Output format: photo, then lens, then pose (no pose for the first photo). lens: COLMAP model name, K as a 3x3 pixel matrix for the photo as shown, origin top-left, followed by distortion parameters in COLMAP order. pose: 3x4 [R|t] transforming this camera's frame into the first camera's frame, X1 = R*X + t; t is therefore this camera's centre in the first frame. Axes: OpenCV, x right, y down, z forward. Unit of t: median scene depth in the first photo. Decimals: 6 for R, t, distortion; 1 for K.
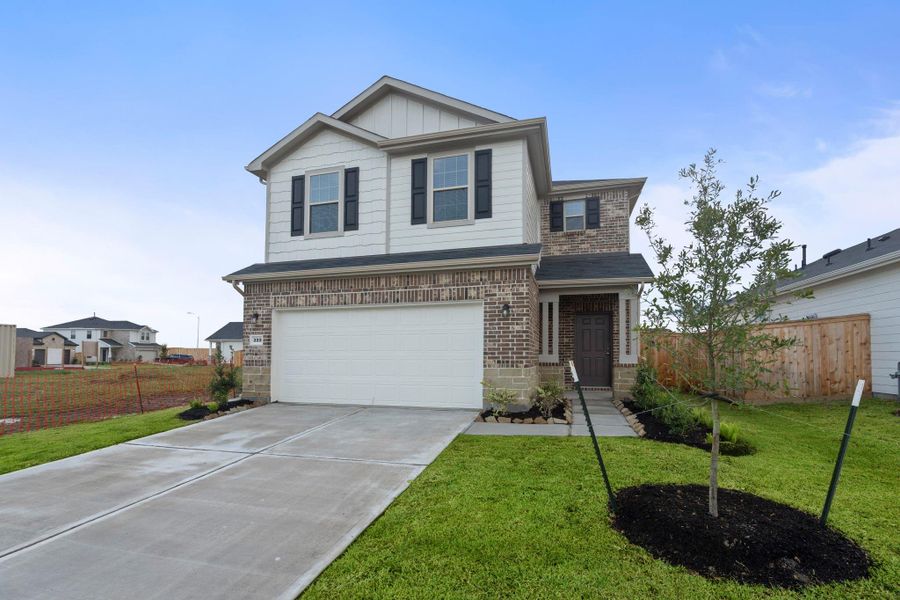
lens RADIAL K [[413.5, 0, 450.0], [0, 413.5, 300.0], [0, 0, 1]] dist [0.000059, 0.000313]
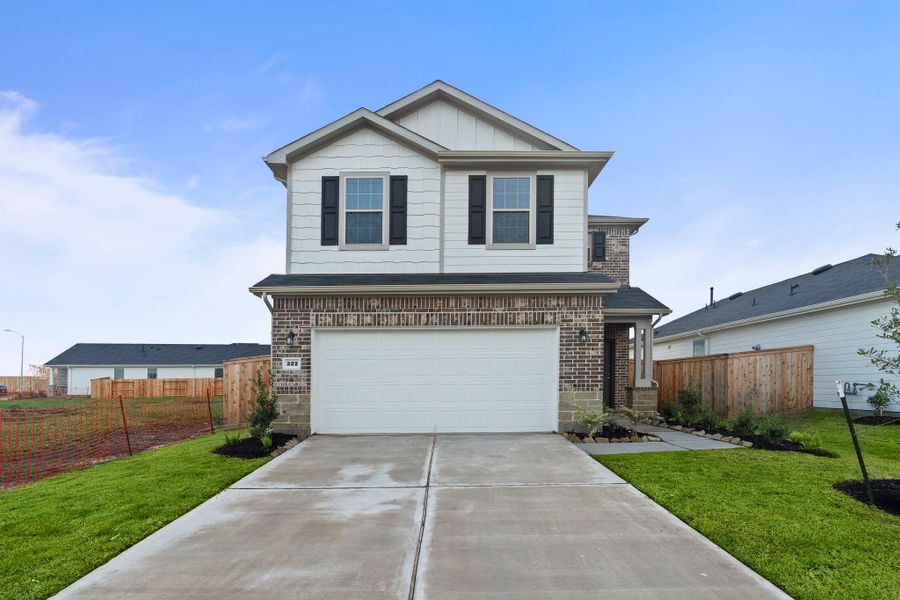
lens RADIAL K [[426.8, 0, 450.1], [0, 426.8, 338.6], [0, 0, 1]] dist [0.001045, 0.000137]
pose [[0.959042, 0.022191, 0.282394, -0.421286], [-0.030391, 0.999233, 0.024691, 0.013434], [-0.281629, -0.032262, 0.958981, 0.060854]]
